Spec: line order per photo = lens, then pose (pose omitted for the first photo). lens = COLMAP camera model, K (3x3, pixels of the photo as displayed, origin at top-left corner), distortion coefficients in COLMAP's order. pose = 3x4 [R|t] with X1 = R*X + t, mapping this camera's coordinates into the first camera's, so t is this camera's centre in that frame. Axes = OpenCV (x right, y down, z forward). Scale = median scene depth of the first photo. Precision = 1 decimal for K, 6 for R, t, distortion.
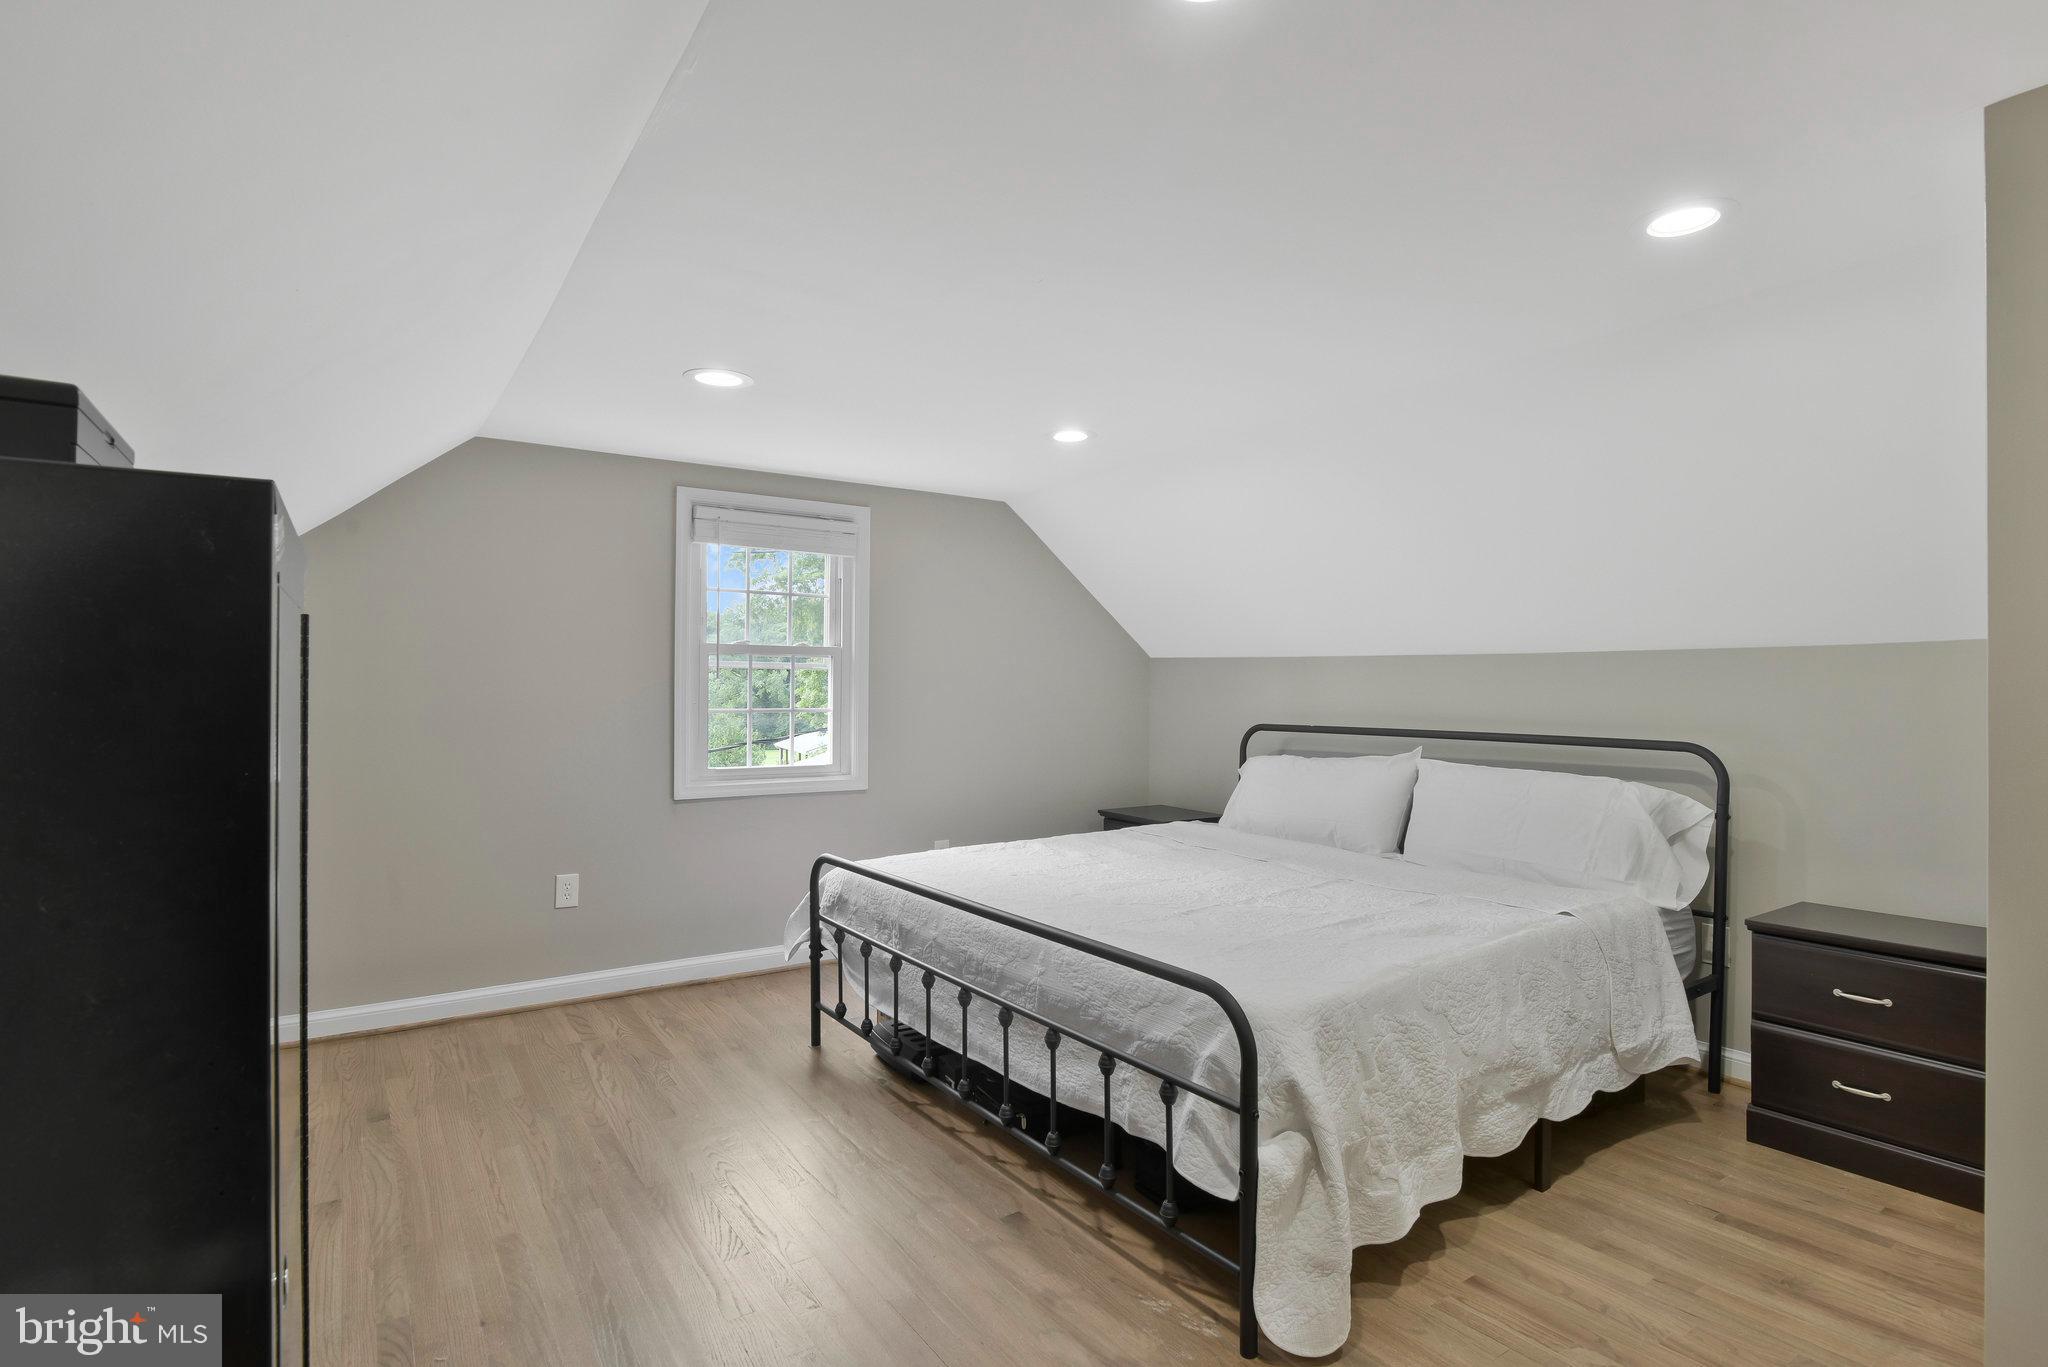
lens RADIAL K [[1009.4, 0, 1036.4], [0, 1009.4, 693.7], [0, 0, 1]] dist [0.026185, -0.032405]
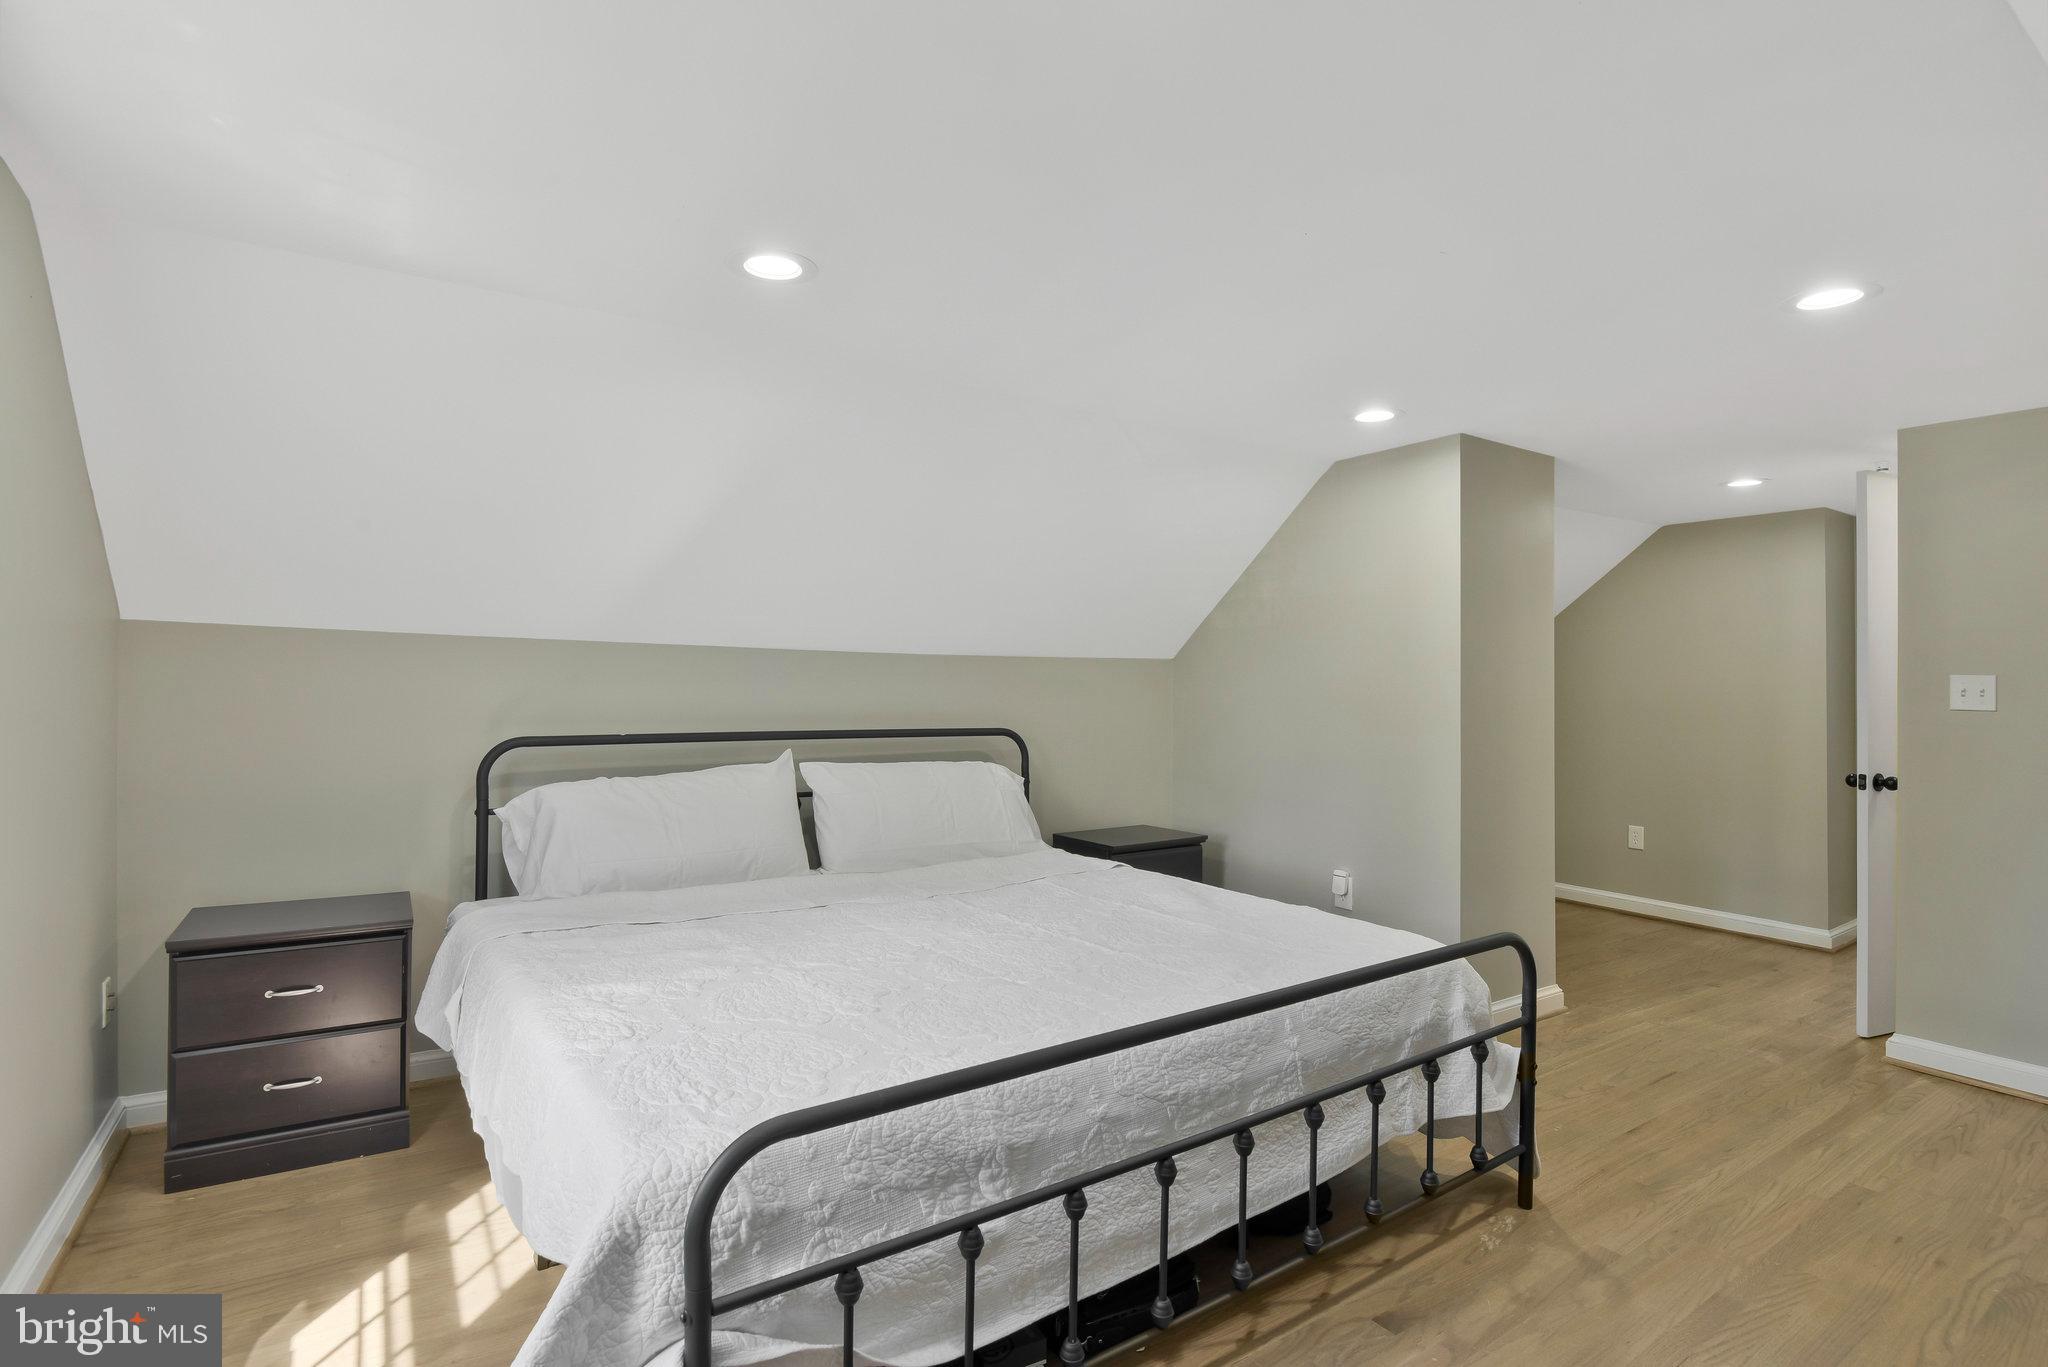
lens RADIAL K [[1009.4, 0, 1036.4], [0, 1009.4, 693.7], [0, 0, 1]] dist [0.026185, -0.032405]
pose [[-0.002047, -0.011207, 0.999935, -0.790149], [-0.000699, 0.999937, 0.011206, -0.011553], [-0.999998, -0.000676, -0.002054, 1.196229]]
